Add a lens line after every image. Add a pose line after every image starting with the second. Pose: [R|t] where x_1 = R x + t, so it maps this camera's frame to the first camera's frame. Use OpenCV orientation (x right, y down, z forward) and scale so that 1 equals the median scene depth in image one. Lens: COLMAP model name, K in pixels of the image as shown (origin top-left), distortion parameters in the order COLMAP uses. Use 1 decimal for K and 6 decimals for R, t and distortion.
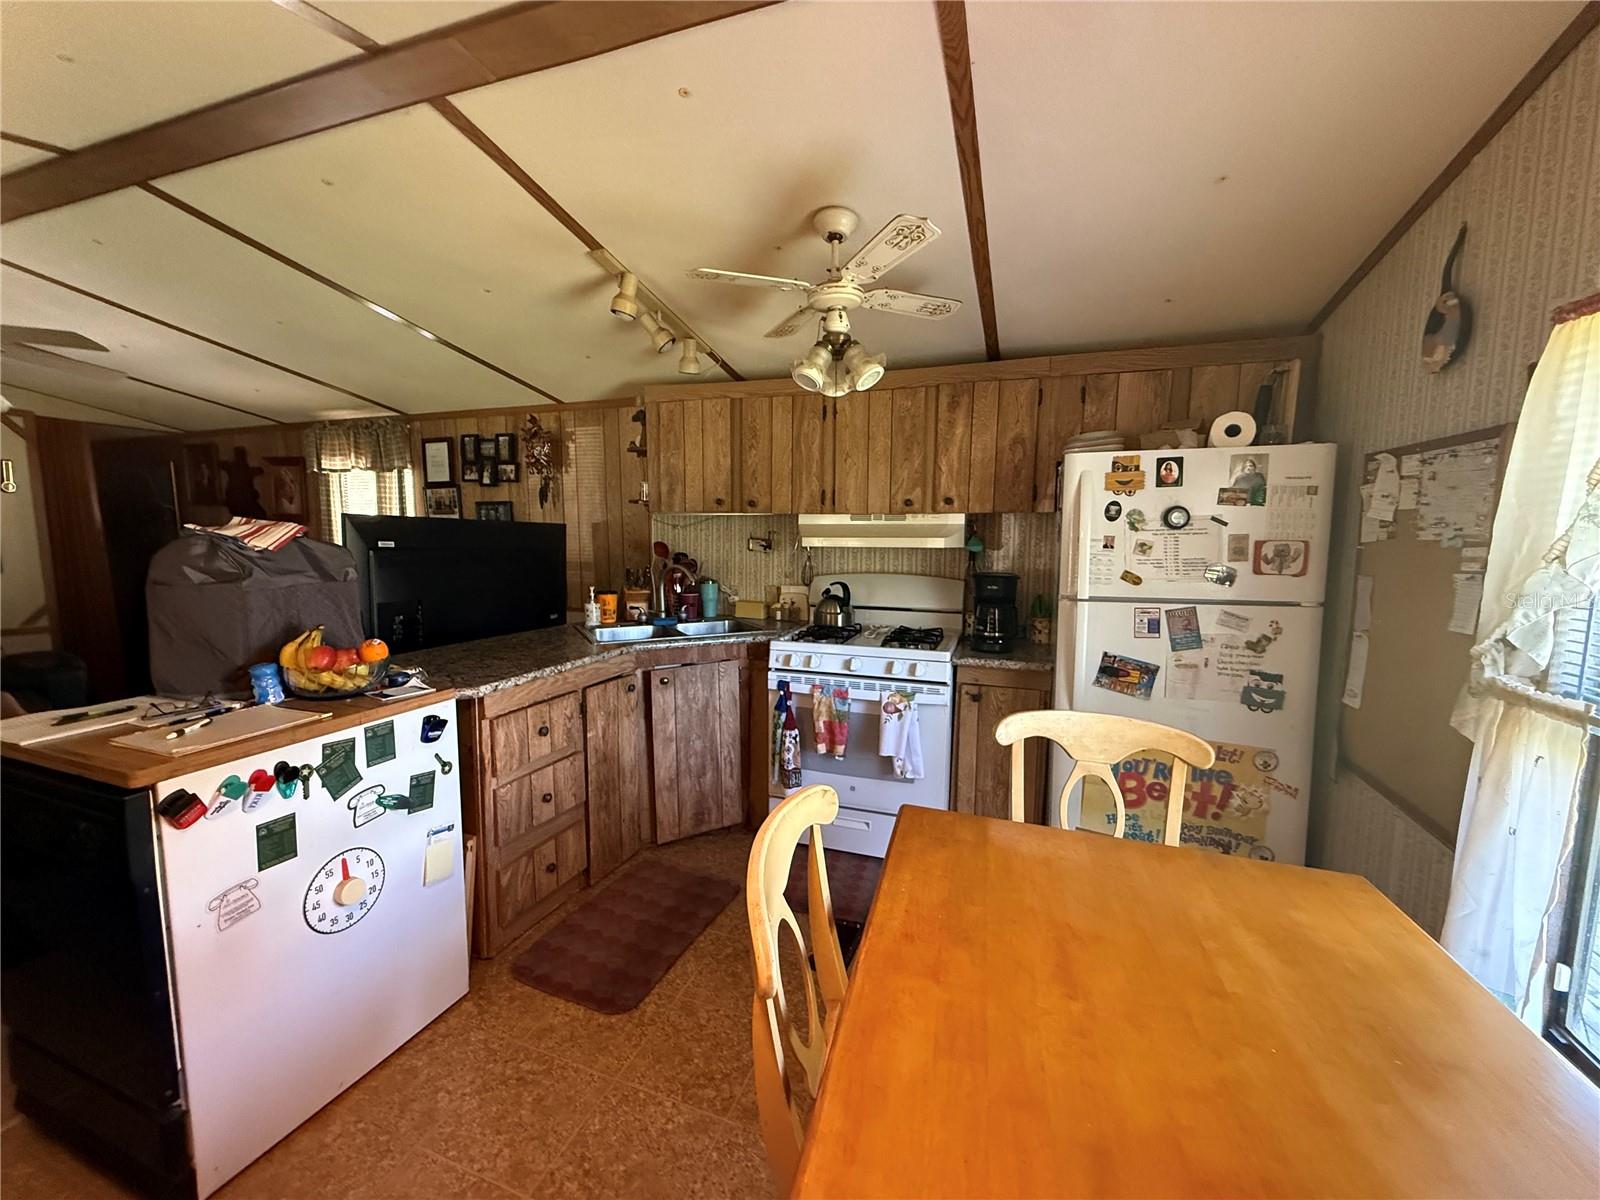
lens RADIAL K [[642.2, 0, 798.1], [0, 642.2, 597.1], [0, 0, 1]] dist [0.001174, -0.000290]
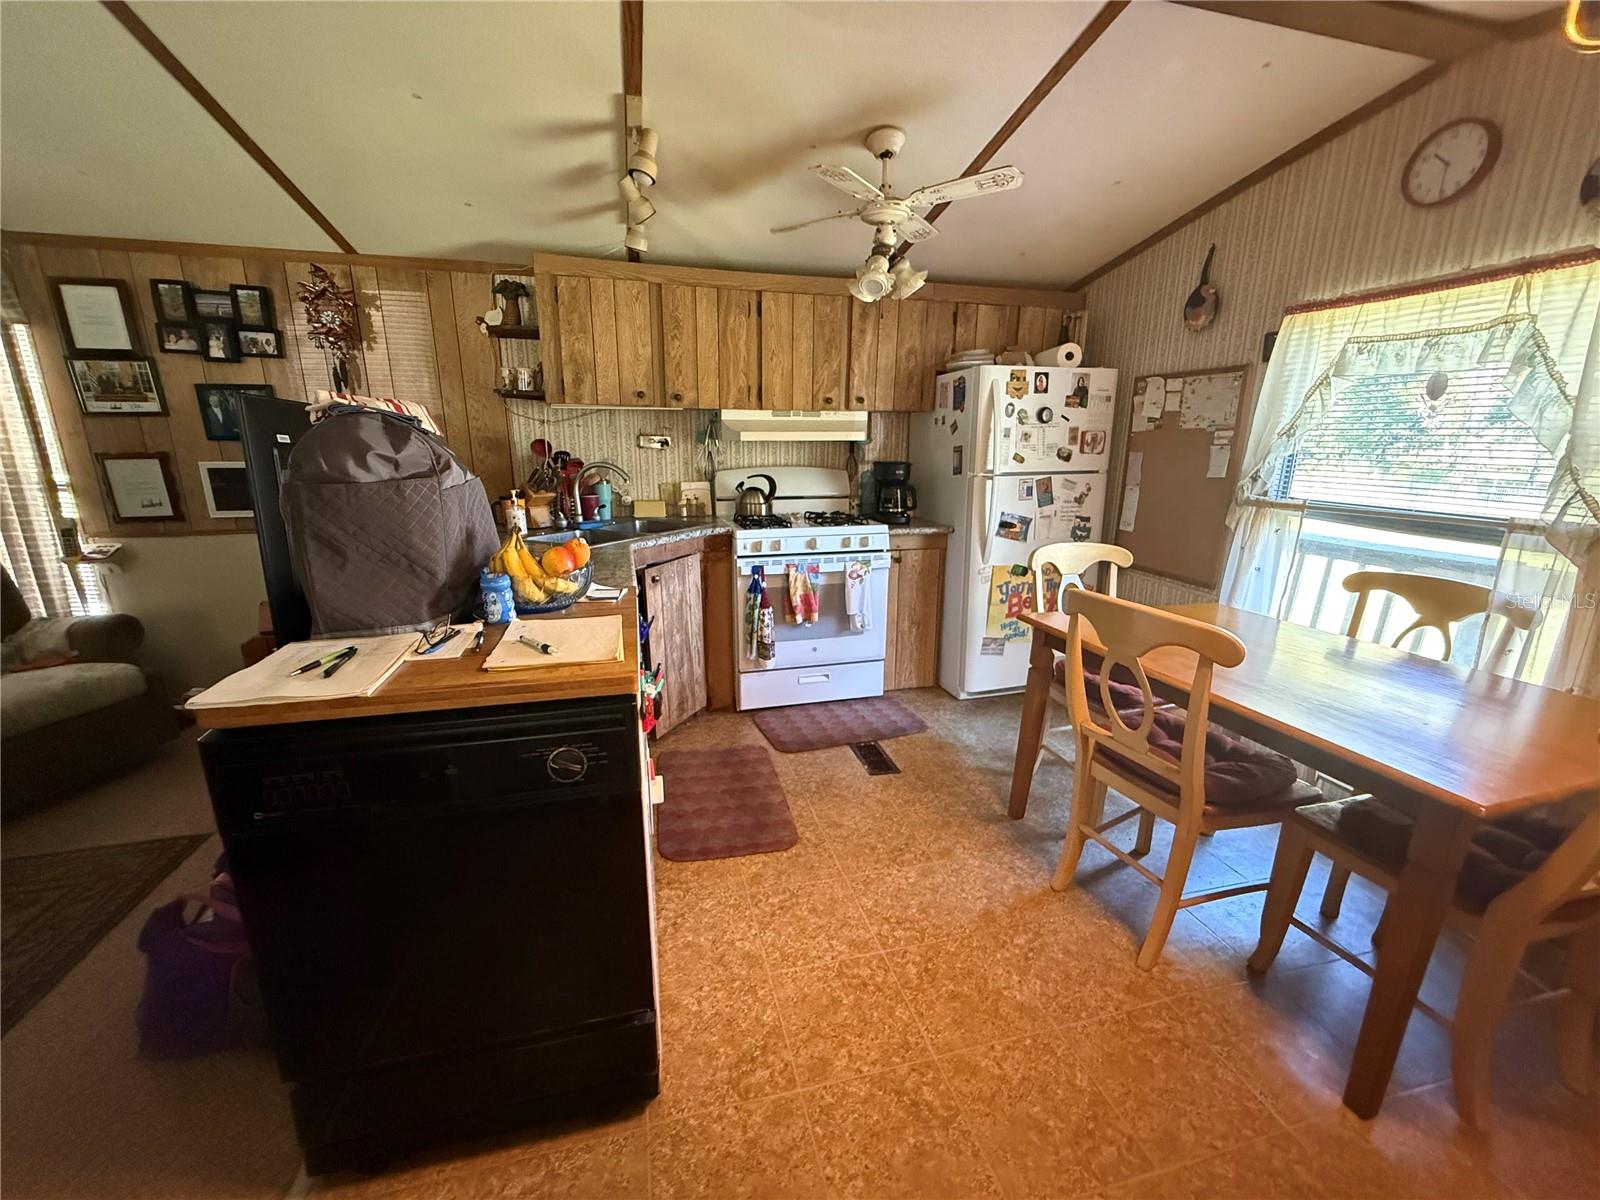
lens RADIAL K [[642.2, 0, 798.1], [0, 642.2, 597.1], [0, 0, 1]] dist [0.001174, -0.000290]
pose [[0.822244, -0.140052, 0.551635, -0.579286], [0.062078, 0.985537, 0.157683, 0.015248], [-0.565740, -0.095410, 0.819045, 0.059348]]
